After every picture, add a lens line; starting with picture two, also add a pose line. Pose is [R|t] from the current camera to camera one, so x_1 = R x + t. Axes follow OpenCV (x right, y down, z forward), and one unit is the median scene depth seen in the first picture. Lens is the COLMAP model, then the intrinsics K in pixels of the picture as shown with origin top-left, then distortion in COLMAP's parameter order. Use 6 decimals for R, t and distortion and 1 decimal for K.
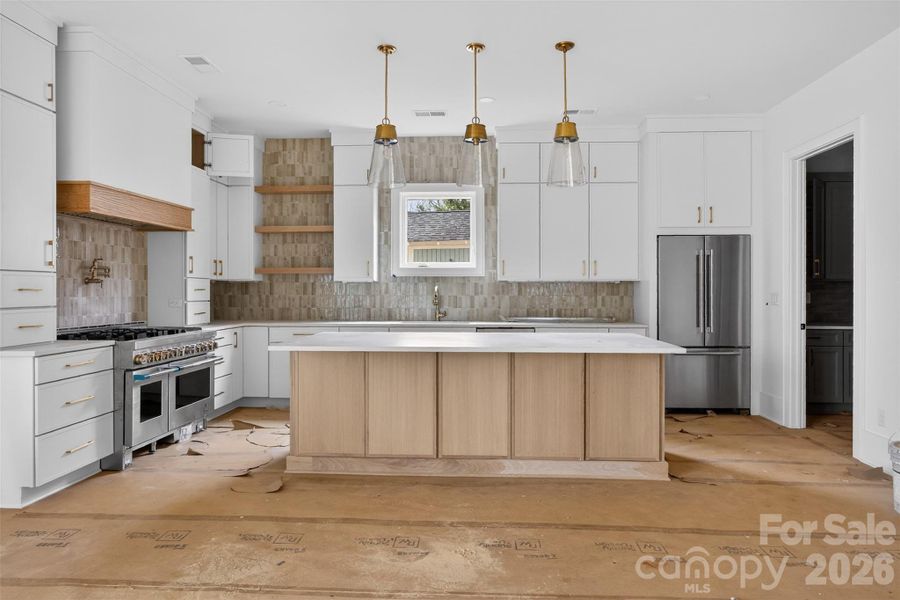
lens RADIAL K [[565.4, 0, 445.6], [0, 565.4, 288.5], [0, 0, 1]] dist [0.002264, -0.000272]
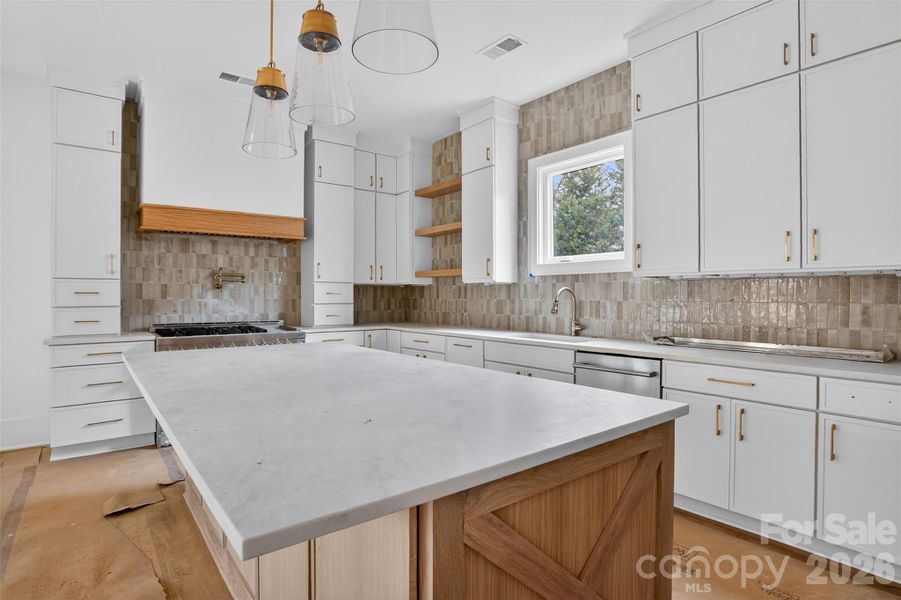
lens RADIAL K [[470.3, 0, 439.3], [0, 470.3, 288.9], [0, 0, 1]] dist [-0.022164, -0.002104]
pose [[0.673178, -0.010883, -0.739400, 0.367767], [0.002883, 0.999923, -0.012092, 0.005194], [0.739475, 0.006009, 0.673157, 0.552023]]
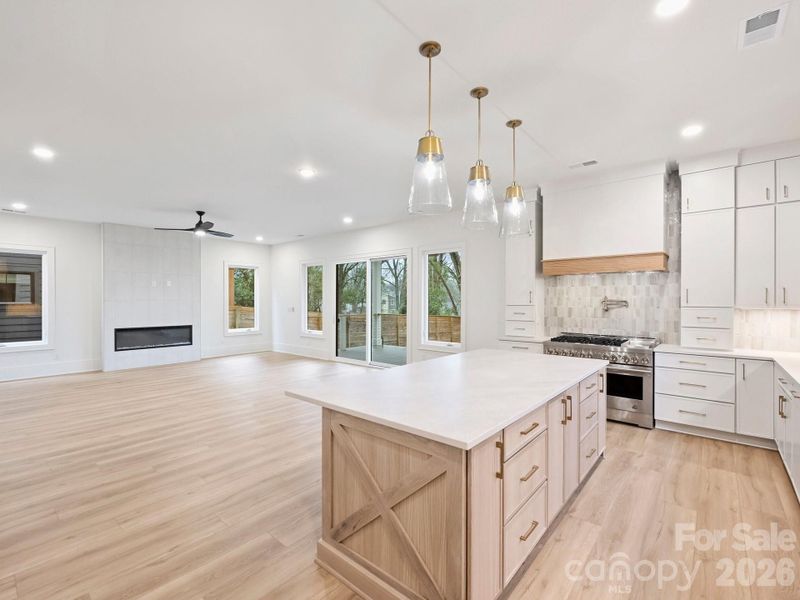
lens RADIAL K [[368.0, 0, 407.8], [0, 368.0, 304.3], [0, 0, 1]] dist [-0.013834, 0.001694]
pose [[-0.583665, 0.006888, -0.811966, 0.498016], [0.000190, 0.999965, 0.008346, -0.030358], [0.811995, 0.004717, -0.583646, 0.955028]]
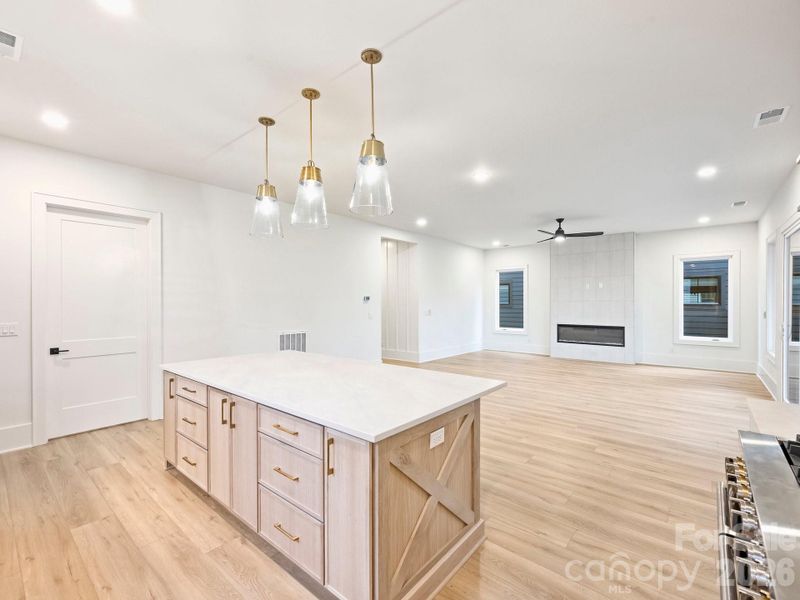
lens RADIAL K [[368.0, 0, 400.5], [0, 368.0, 297.7], [0, 0, 1]] dist [-0.013834, 0.001694]
pose [[-0.804838, 0.006047, 0.593464, -0.369330], [-0.001021, 0.999933, -0.011572, -0.029814], [-0.593494, -0.009920, -0.804777, 1.078490]]
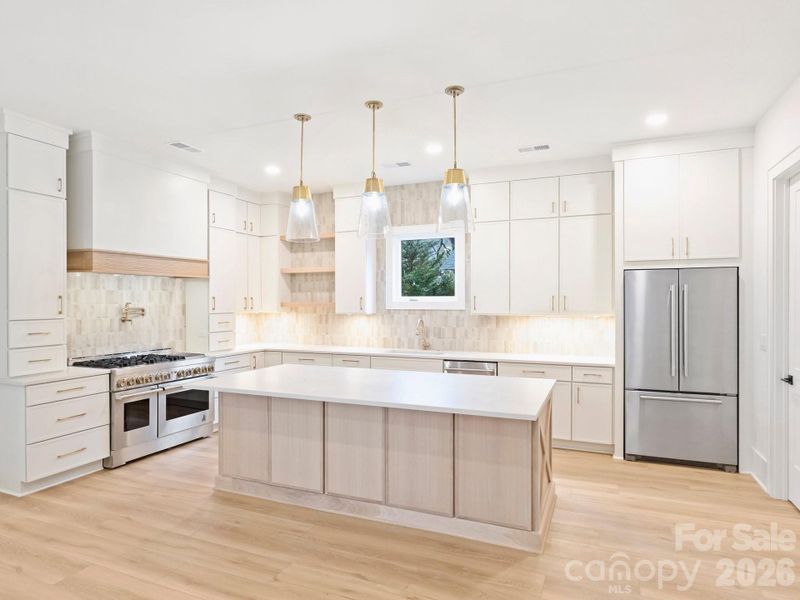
lens RADIAL K [[470.3, 0, 392.6], [0, 470.3, 301.5], [0, 0, 1]] dist [0.001084, 0.000999]
pose [[0.944460, -0.004141, -0.328600, 0.271199], [0.004278, 0.999991, -0.000304, -0.043610], [0.328599, -0.001118, 0.944469, 0.133799]]
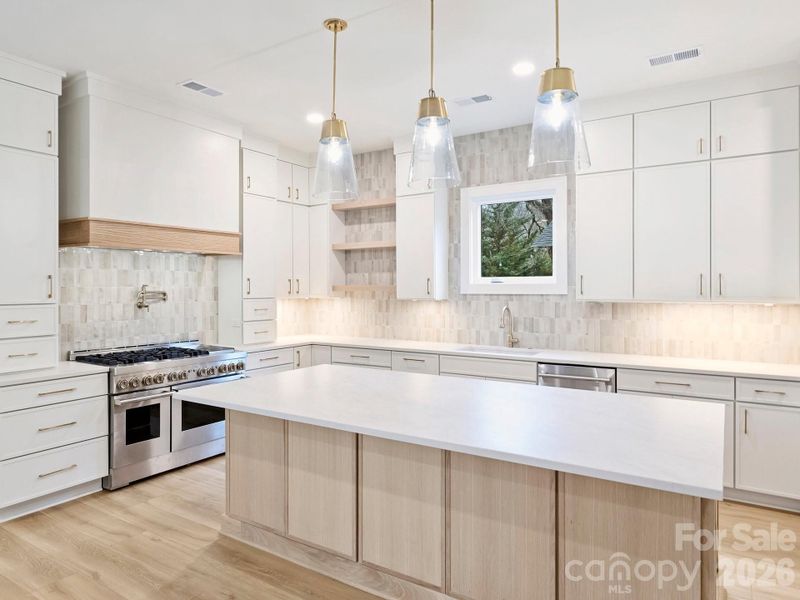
lens RADIAL K [[509.9, 0, 393.3], [0, 509.9, 287.8], [0, 0, 1]] dist [0.005707, -0.008810]
pose [[0.877503, -0.004545, -0.479549, 0.231353], [0.004823, 0.999988, -0.000652, -0.036593], [0.479547, -0.001741, 0.877515, 0.298039]]
